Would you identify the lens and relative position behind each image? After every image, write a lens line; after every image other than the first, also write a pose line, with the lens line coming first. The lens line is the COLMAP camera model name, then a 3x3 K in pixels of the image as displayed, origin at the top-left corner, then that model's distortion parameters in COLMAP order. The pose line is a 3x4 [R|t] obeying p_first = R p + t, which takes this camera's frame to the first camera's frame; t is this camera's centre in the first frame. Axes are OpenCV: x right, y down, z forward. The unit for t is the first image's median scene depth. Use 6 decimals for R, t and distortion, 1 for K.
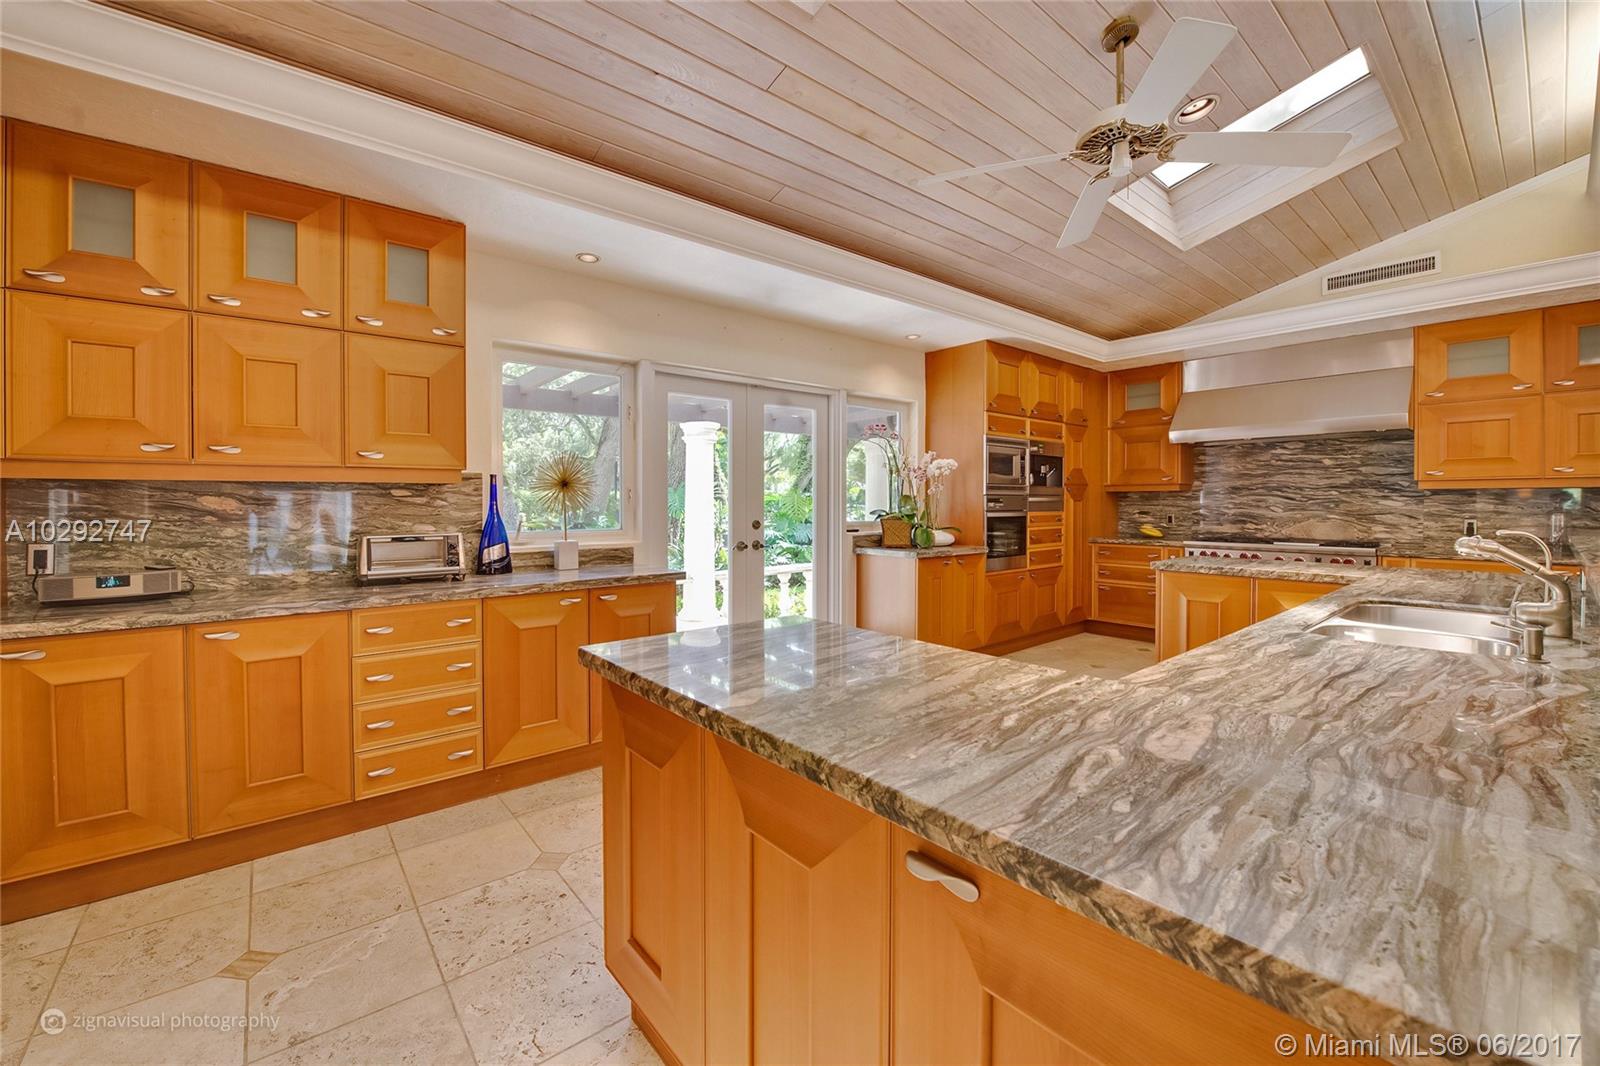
lens RADIAL K [[640.6, 0, 800.7], [0, 640.6, 521.6], [0, 0, 1]] dist [-0.021201, -0.000124]
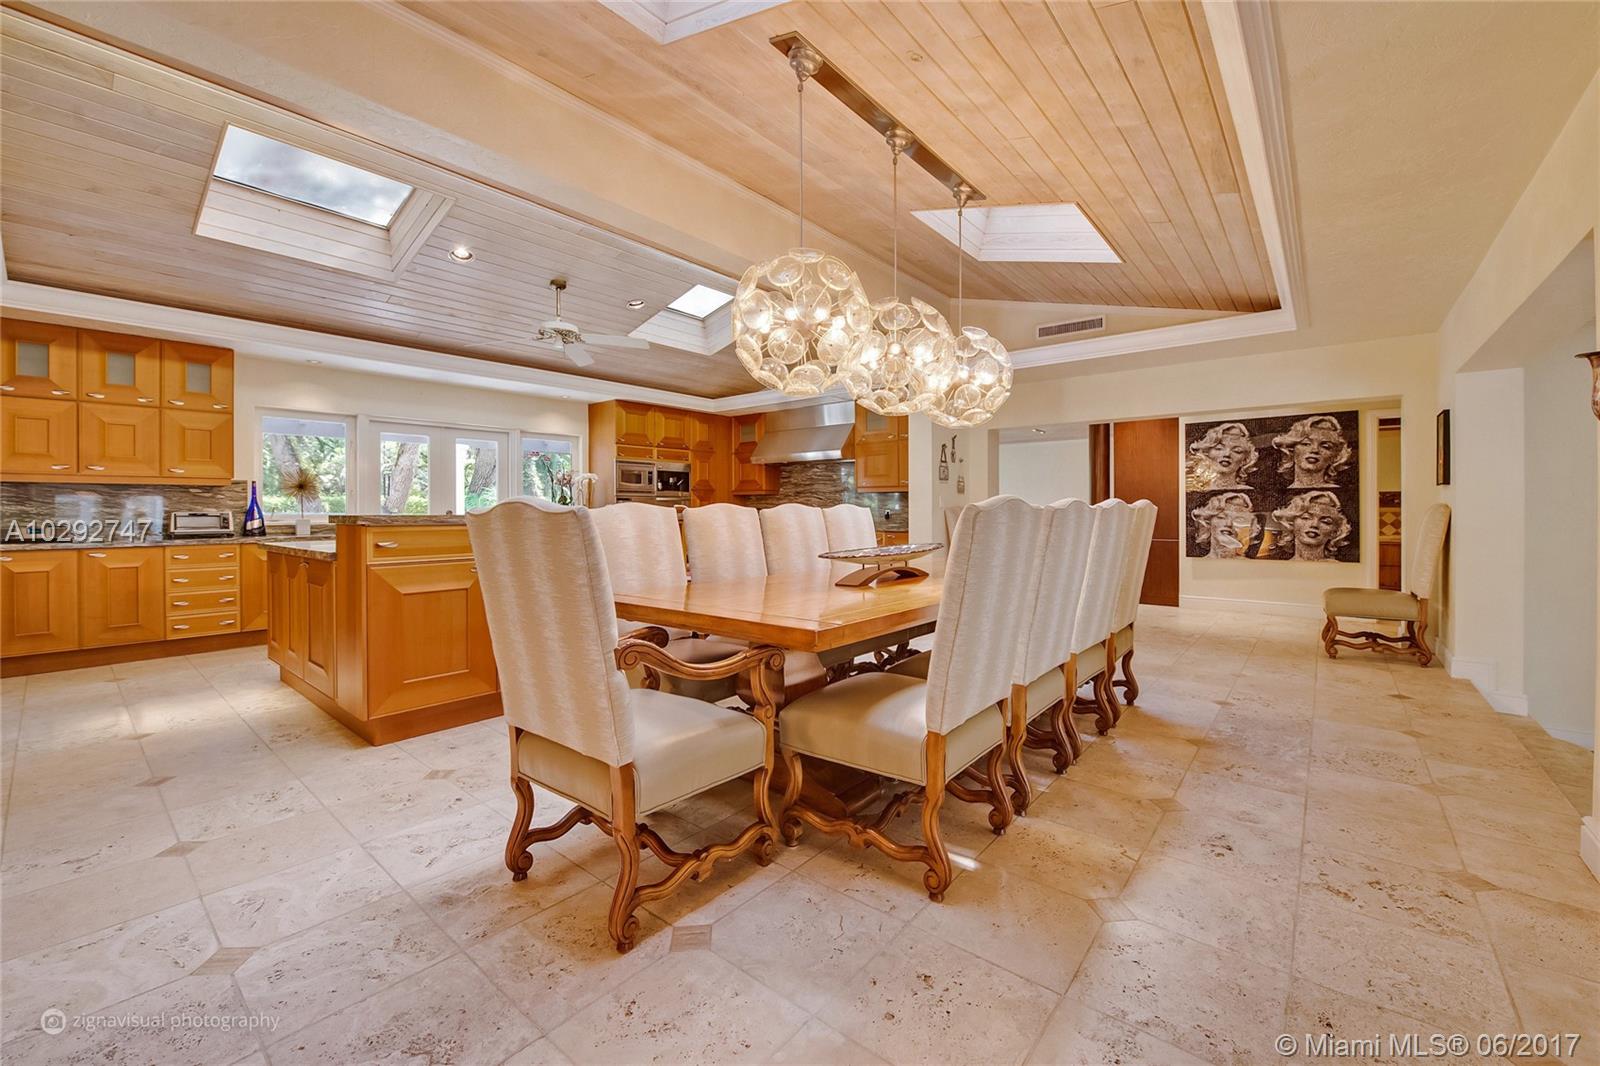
lens RADIAL K [[640.6, 0, 800.1], [0, 640.6, 523.2], [0, 0, 1]] dist [-0.021201, -0.000124]
pose [[0.983285, -0.002640, 0.182054, 0.851690], [0.004449, 0.999945, -0.009529, 0.083013], [-0.182019, 0.010179, 0.983242, -1.236802]]
